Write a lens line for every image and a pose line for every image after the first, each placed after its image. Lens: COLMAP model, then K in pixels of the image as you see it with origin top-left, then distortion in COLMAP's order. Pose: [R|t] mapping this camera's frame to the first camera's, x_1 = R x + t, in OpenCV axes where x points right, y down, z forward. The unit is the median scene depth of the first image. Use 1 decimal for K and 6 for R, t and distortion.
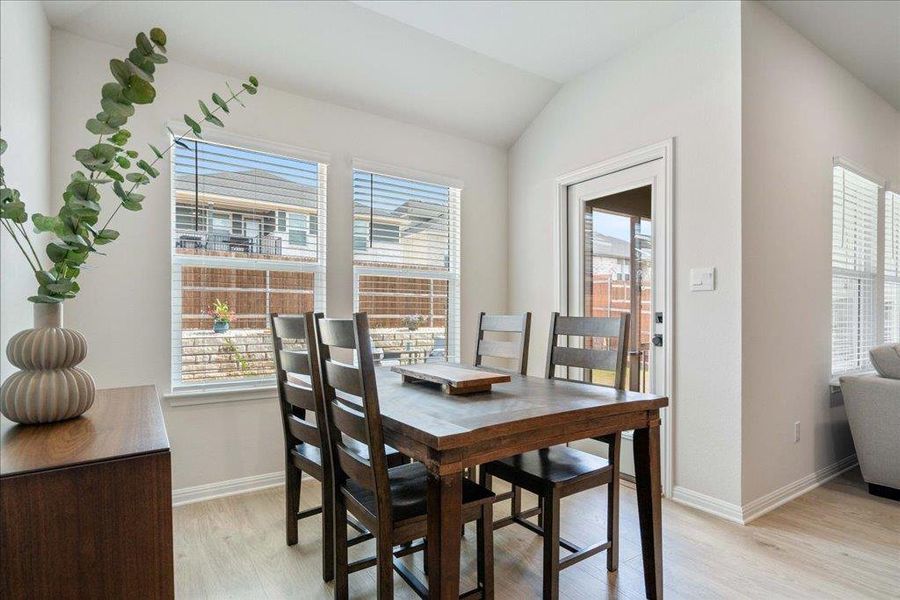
lens RADIAL K [[459.9, 0, 442.9], [0, 459.9, 316.8], [0, 0, 1]] dist [0.000714, 0.000440]
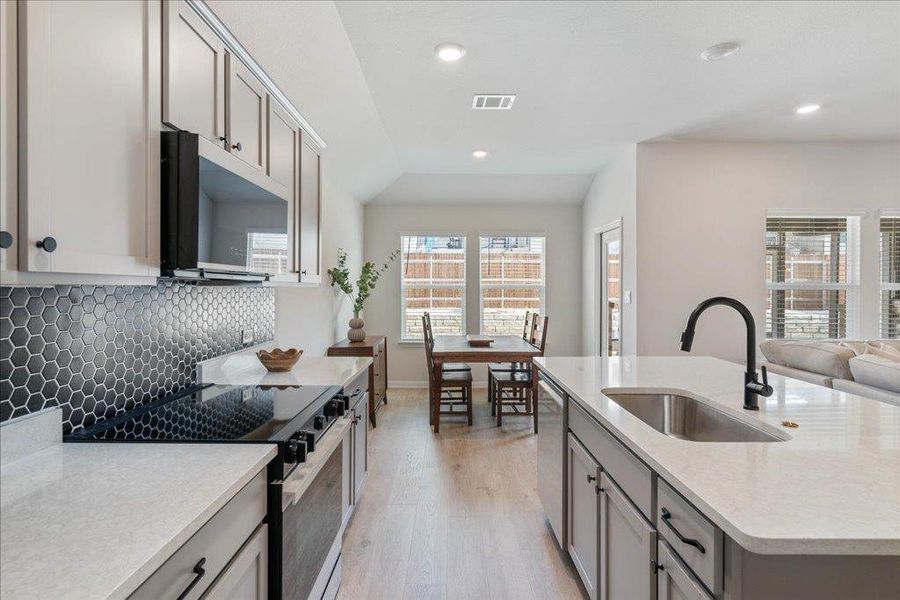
lens RADIAL K [[461.2, 0, 445.7], [0, 461.2, 290.0], [0, 0, 1]] dist [0.000865, 0.000743]
pose [[0.834028, 0.000527, -0.551721, 1.001150], [-0.002498, 0.999993, -0.002820, -0.106092], [0.551716, 0.003730, 0.834024, -0.959955]]
